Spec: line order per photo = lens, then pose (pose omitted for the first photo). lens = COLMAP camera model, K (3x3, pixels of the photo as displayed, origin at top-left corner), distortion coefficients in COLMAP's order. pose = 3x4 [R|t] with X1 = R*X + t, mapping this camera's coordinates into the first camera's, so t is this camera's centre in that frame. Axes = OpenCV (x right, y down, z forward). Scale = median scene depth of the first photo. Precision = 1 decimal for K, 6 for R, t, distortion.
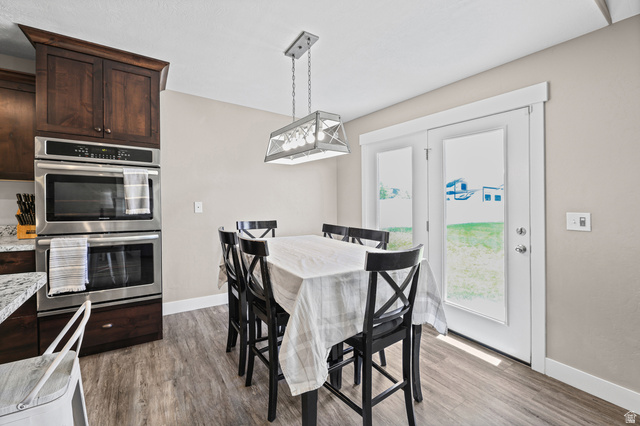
lens RADIAL K [[273.6, 0, 317.8], [0, 273.6, 203.3], [0, 0, 1]] dist [-0.001873, -0.000539]
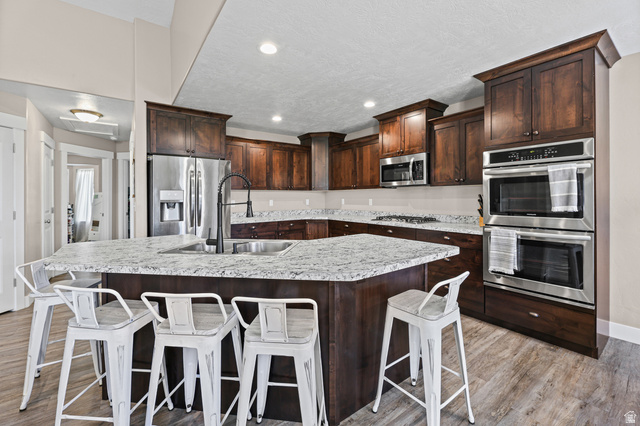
lens RADIAL K [[273.6, 0, 317.8], [0, 273.6, 203.3], [0, 0, 1]] dist [-0.001873, -0.000539]
pose [[0.043668, 0.002873, -0.999042, 0.261082], [0.005931, 0.999977, 0.003135, 0.002001], [0.999029, -0.006063, 0.043650, 0.100507]]
